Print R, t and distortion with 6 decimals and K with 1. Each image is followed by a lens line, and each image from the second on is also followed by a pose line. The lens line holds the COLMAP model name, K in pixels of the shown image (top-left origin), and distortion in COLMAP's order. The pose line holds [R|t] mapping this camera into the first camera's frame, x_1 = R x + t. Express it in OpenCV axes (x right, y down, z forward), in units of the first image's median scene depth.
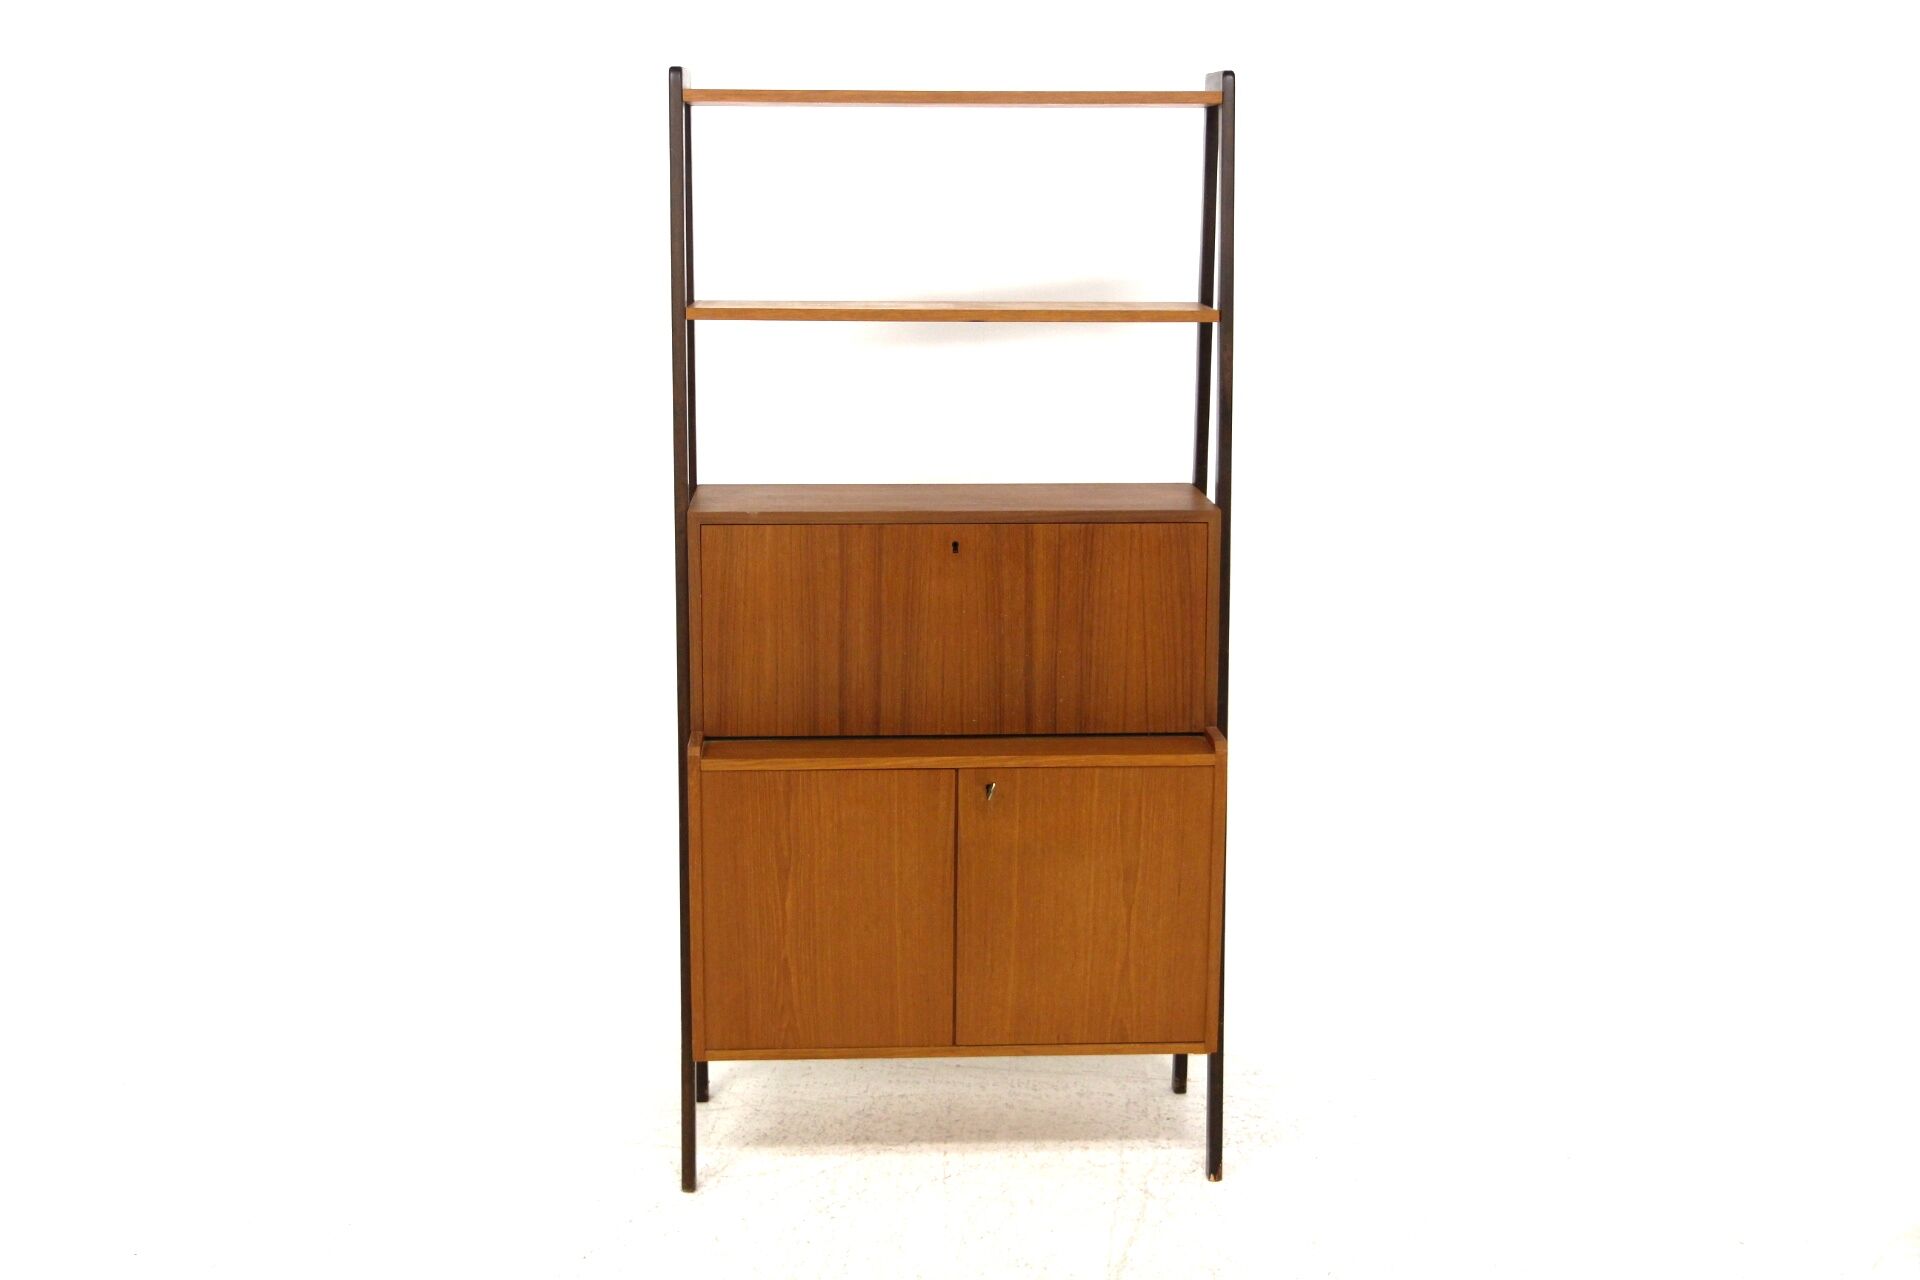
lens RADIAL K [[2164.1, 0, 960.0], [0, 2164.1, 640.0], [0, 0, 1]] dist [0.008165, 0.001495]
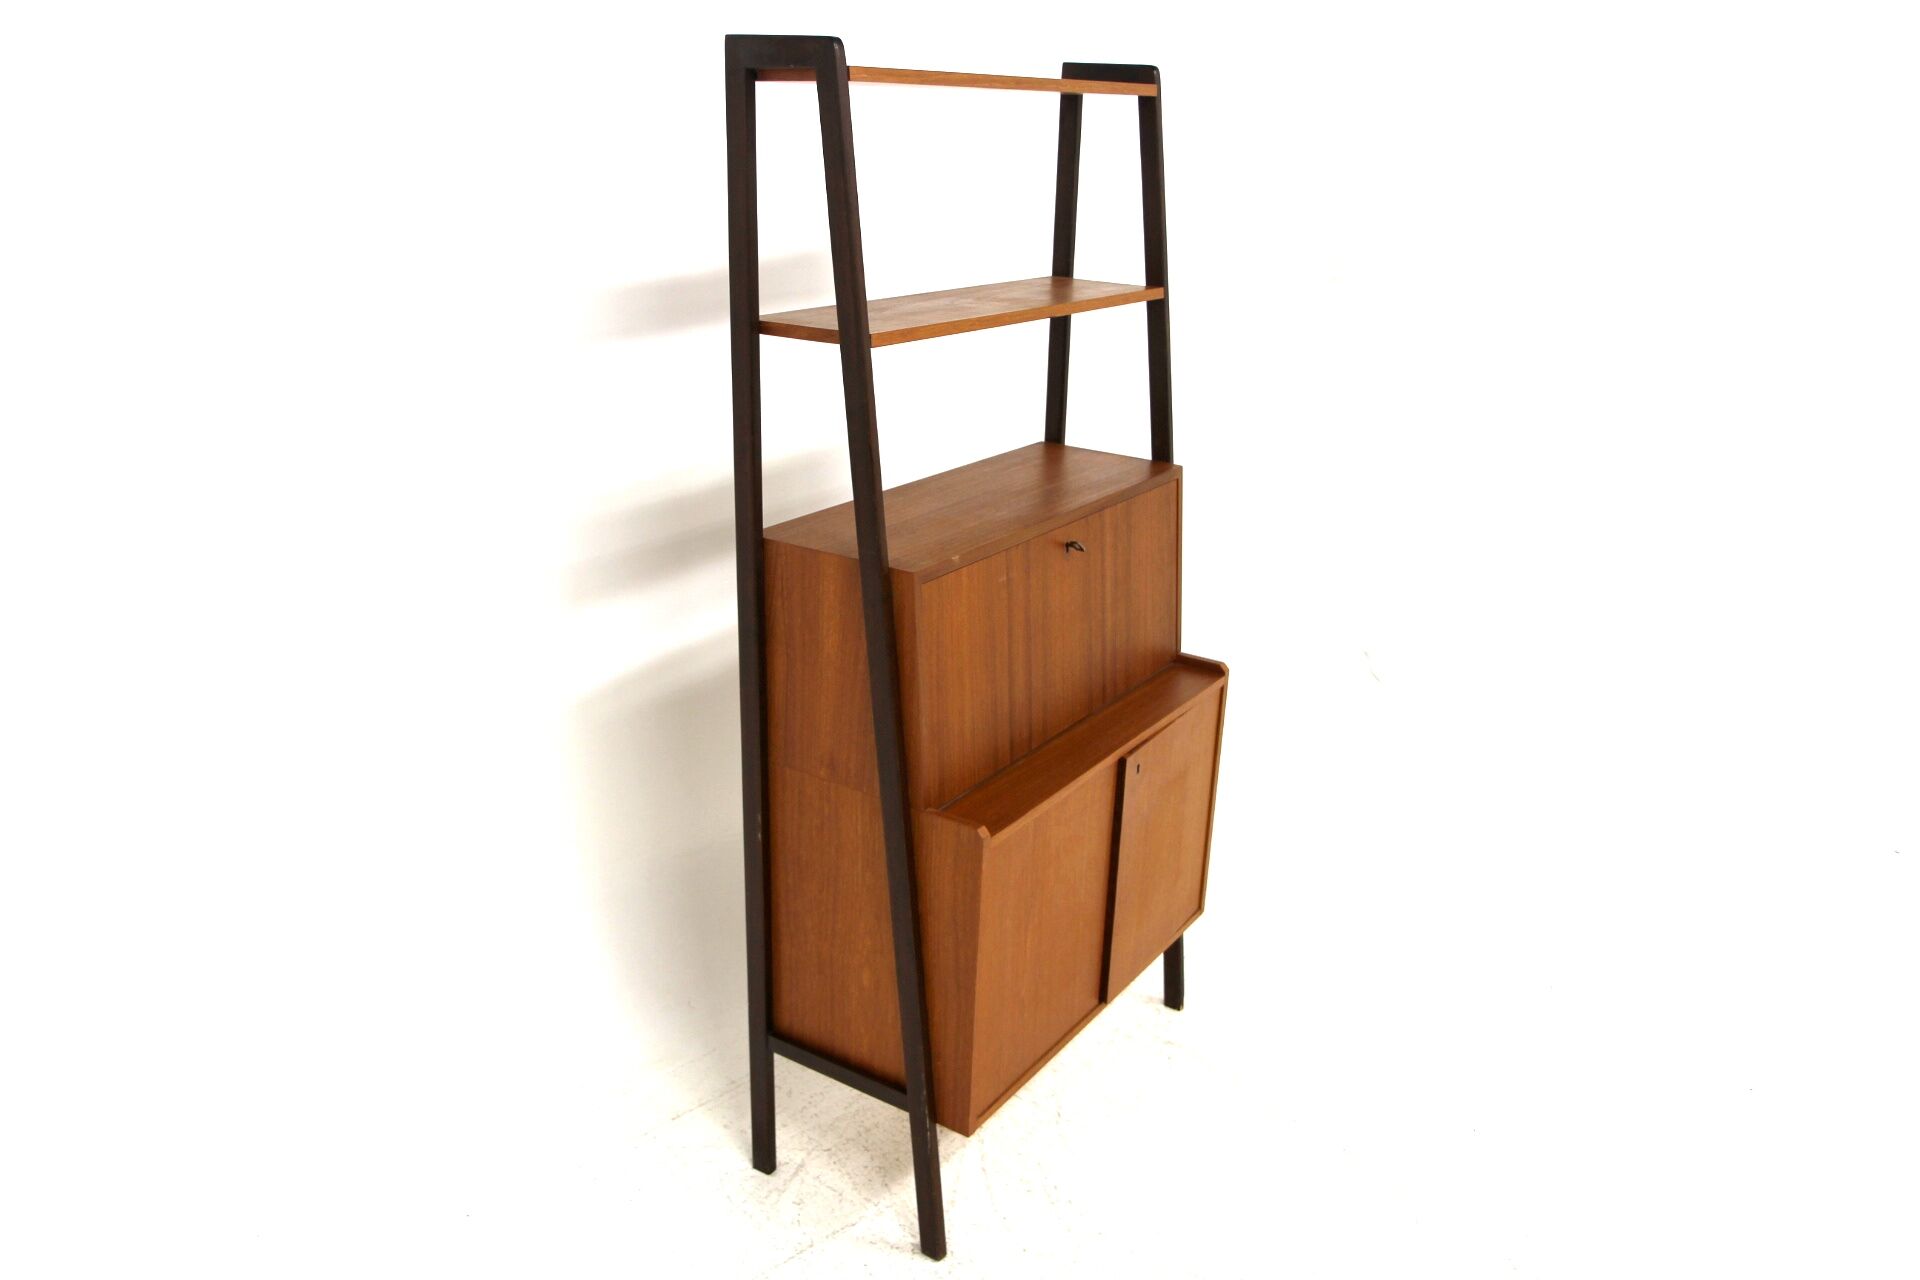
lens RADIAL K [[1480.5, 0, 960.0], [0, 1480.5, 640.0], [0, 0, 1]] dist [-0.129209, -0.000125]
pose [[0.607365, -0.257993, 0.751364, -0.551001], [0.140263, 0.965765, 0.218229, -0.156103], [-0.781942, -0.027156, 0.622759, 0.611641]]
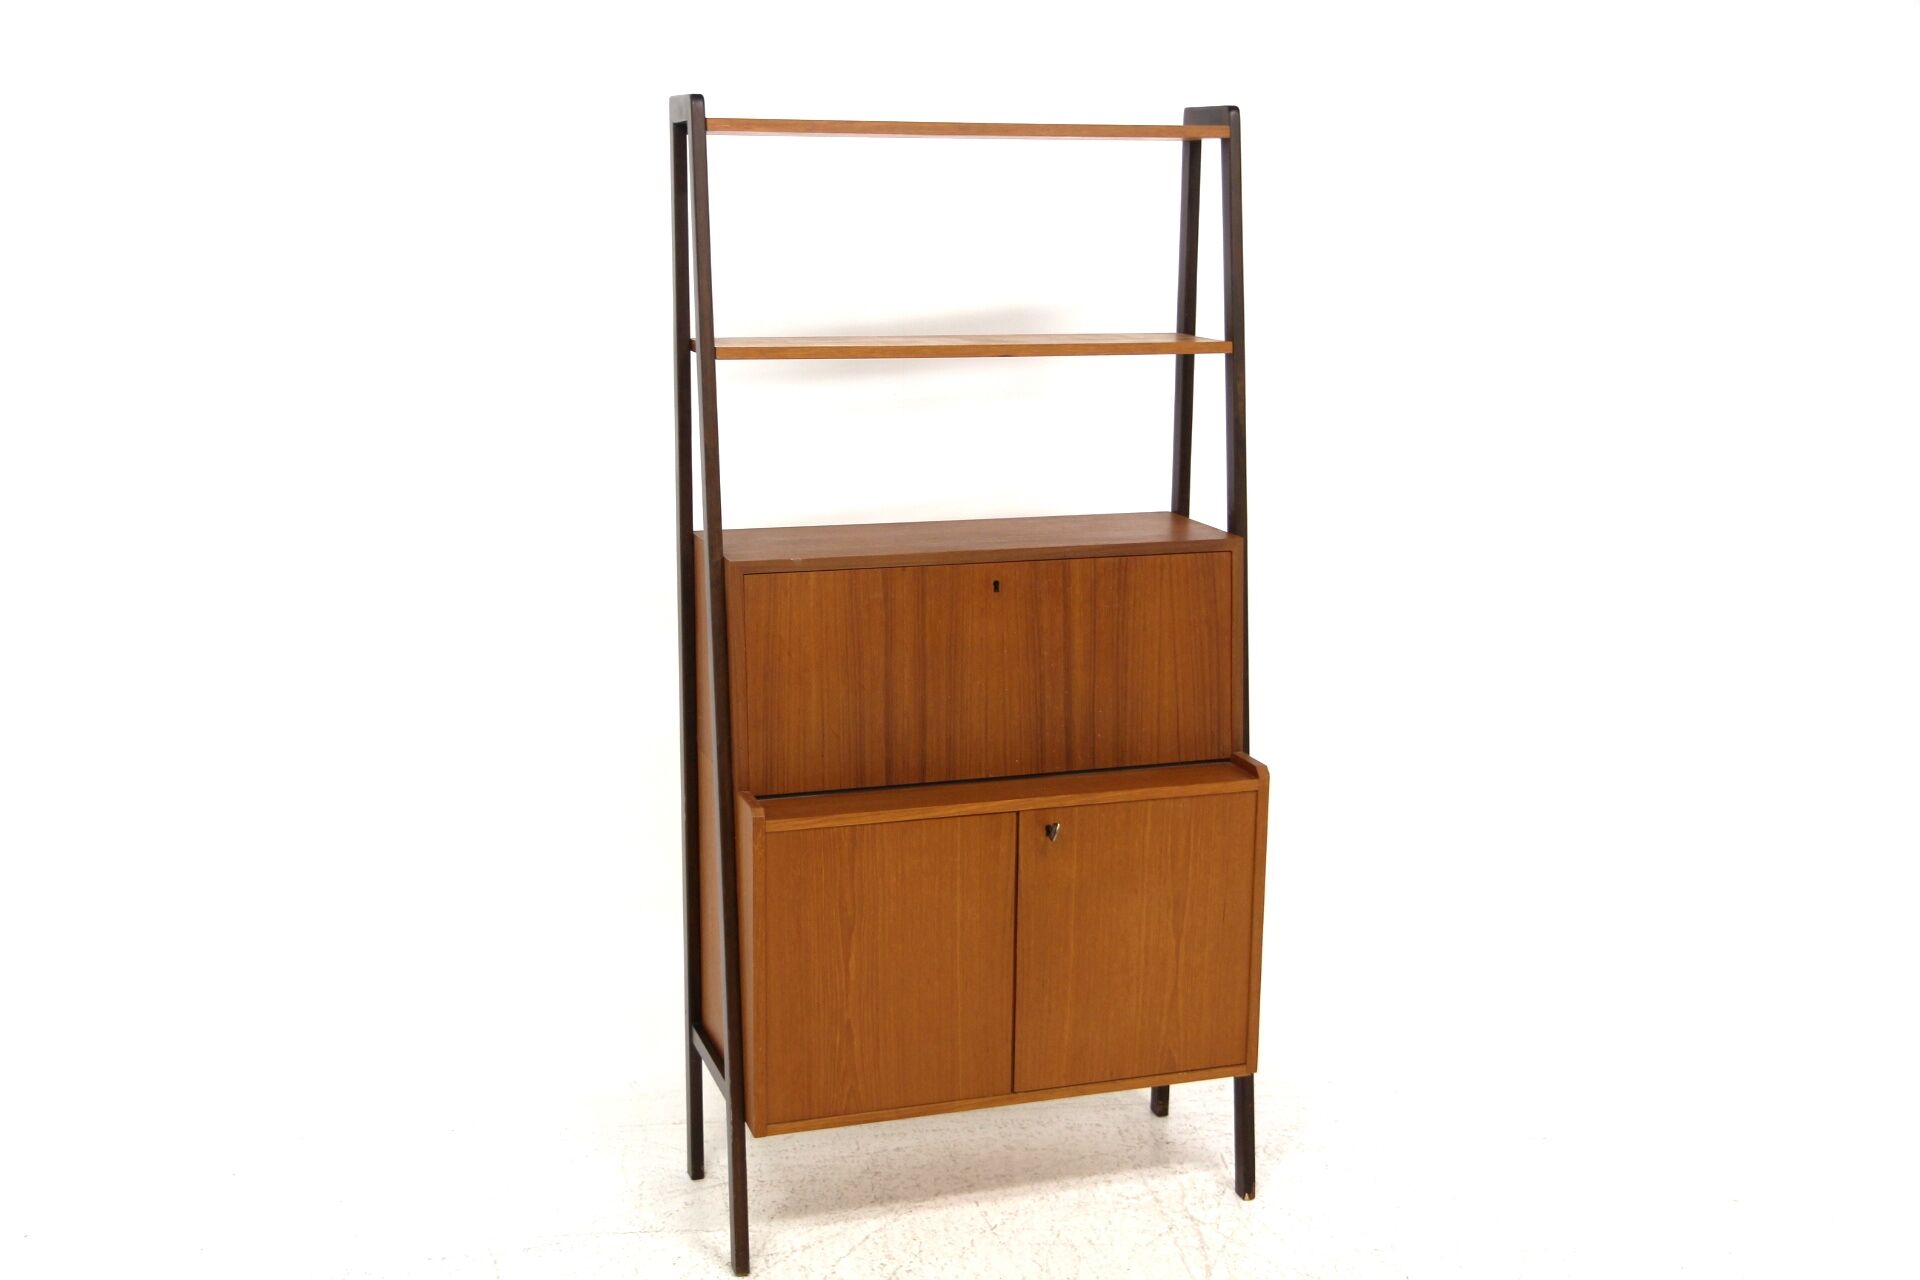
lens RADIAL K [[2131.9, 0, 960.0], [0, 2131.9, 640.0], [0, 0, 1]] dist [0.012120, 0.006054]
pose [[0.966614, -0.050117, 0.251289, -0.261307], [0.052322, 0.998628, -0.002096, -0.017265], [-0.250839, 0.015173, 0.967910, 0.066921]]
